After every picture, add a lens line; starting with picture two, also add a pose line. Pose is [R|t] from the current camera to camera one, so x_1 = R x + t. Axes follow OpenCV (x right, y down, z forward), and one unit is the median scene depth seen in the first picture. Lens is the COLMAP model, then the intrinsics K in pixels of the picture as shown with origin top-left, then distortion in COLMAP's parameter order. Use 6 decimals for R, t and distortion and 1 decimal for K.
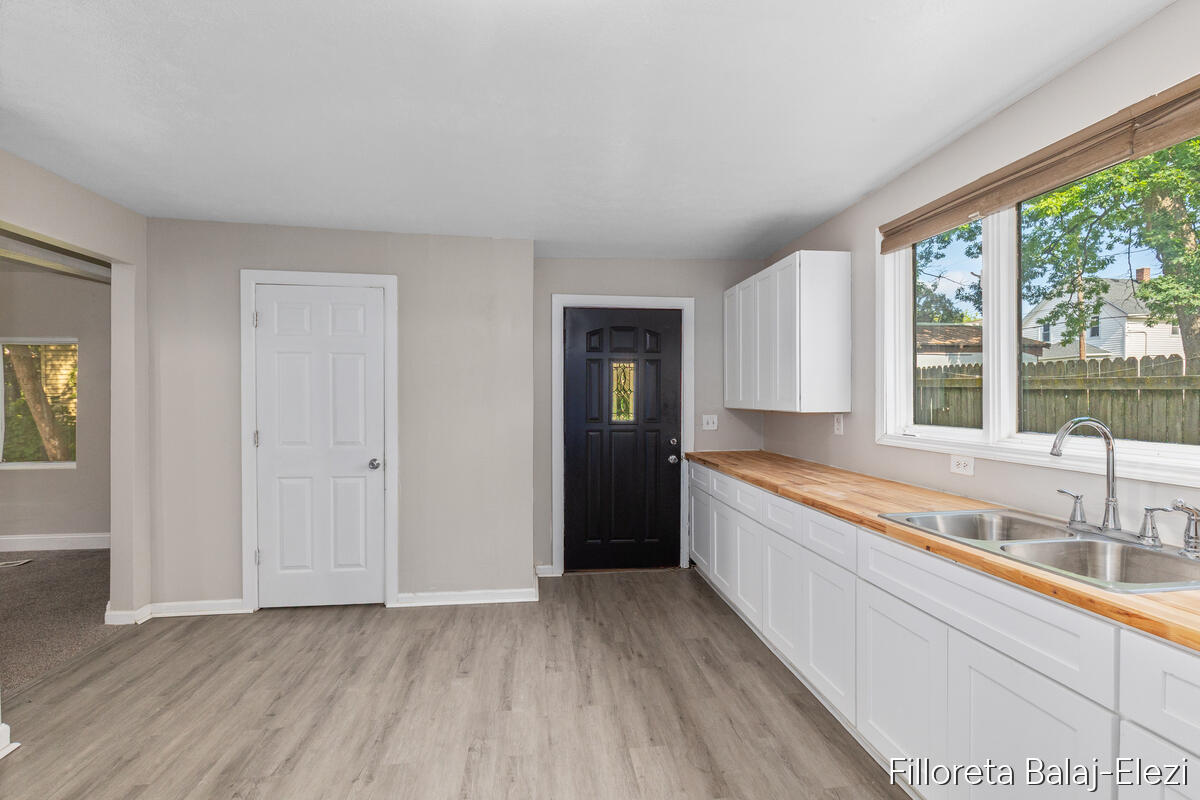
lens RADIAL K [[553.4, 0, 605.4], [0, 553.4, 401.6], [0, 0, 1]] dist [-0.000837, 0.000133]
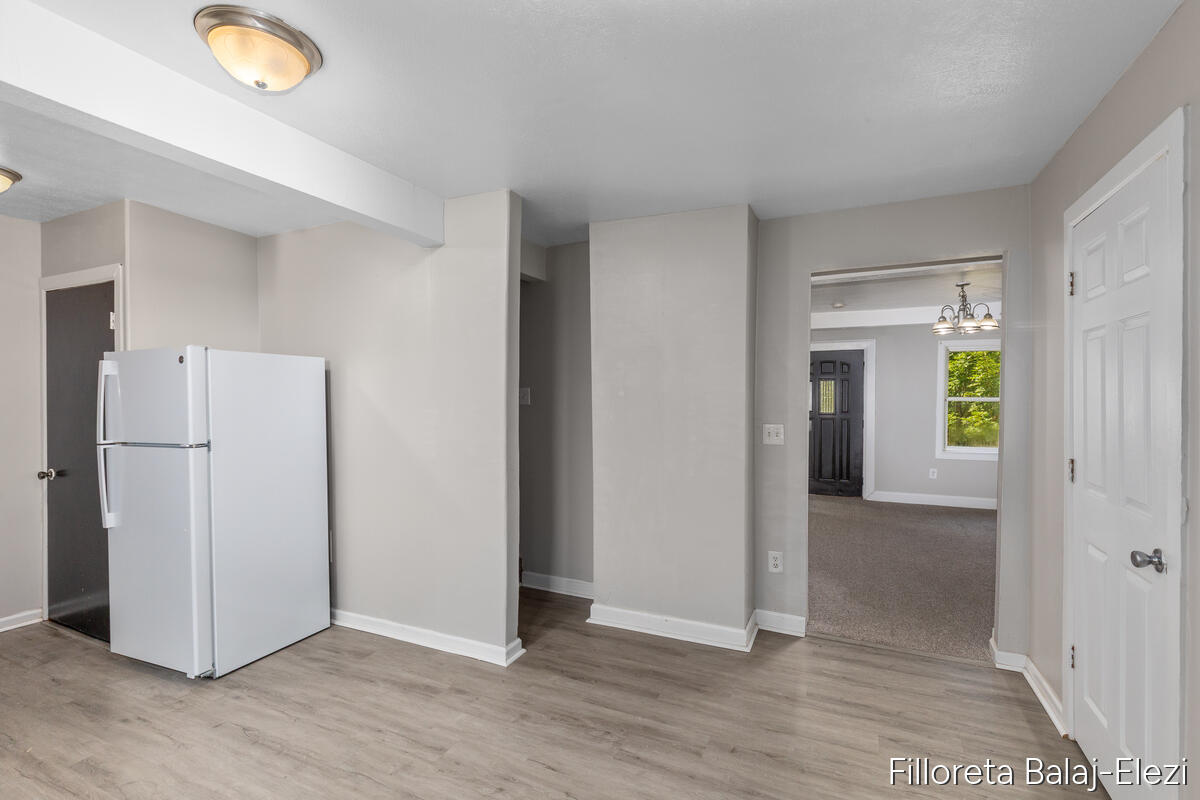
lens RADIAL K [[553.4, 0, 605.4], [0, 553.4, 401.6], [0, 0, 1]] dist [-0.000837, 0.000133]
pose [[-0.538251, 0.007726, -0.842749, 0.274293], [-0.002362, 0.999940, 0.010676, -0.023719], [0.842781, 0.007737, -0.538200, 1.273389]]
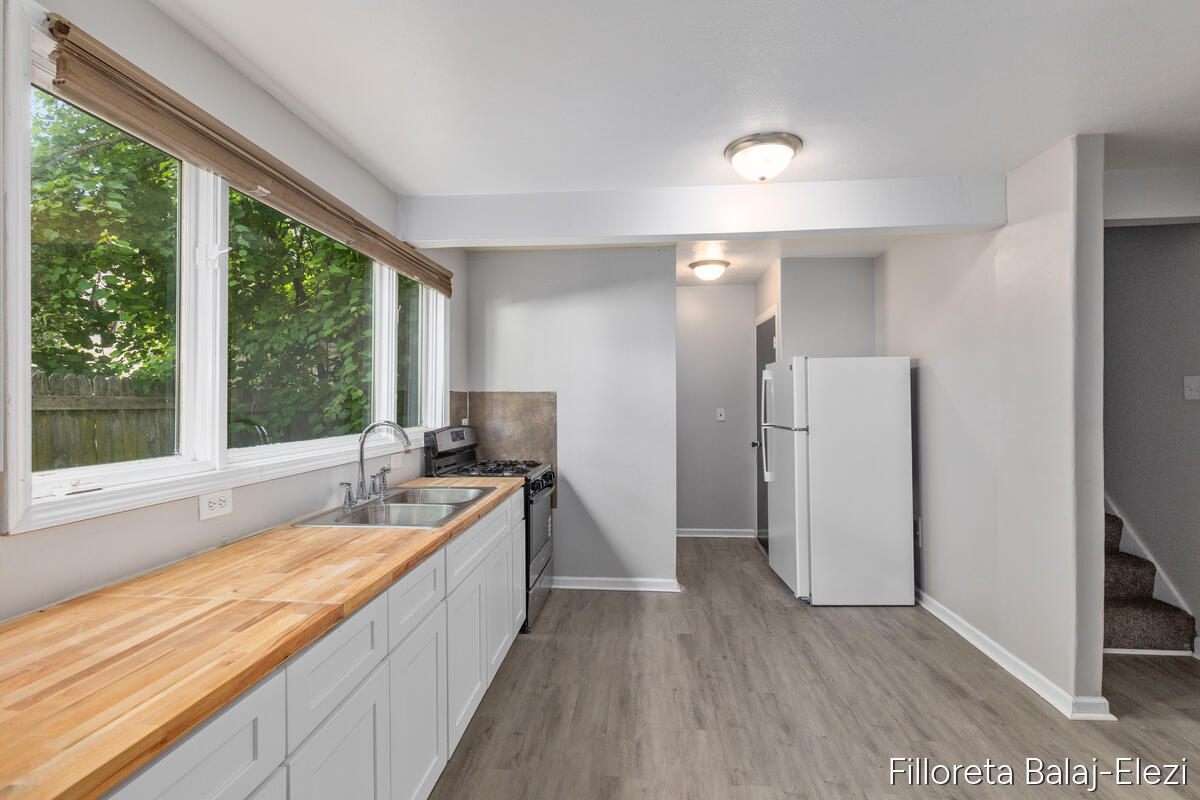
lens RADIAL K [[553.4, 0, 605.4], [0, 553.4, 401.6], [0, 0, 1]] dist [-0.000837, 0.000133]
pose [[-0.976748, 0.007585, 0.214258, 0.002004], [0.009911, 0.999903, 0.009785, -0.018713], [-0.214163, 0.011680, -0.976728, 1.555688]]
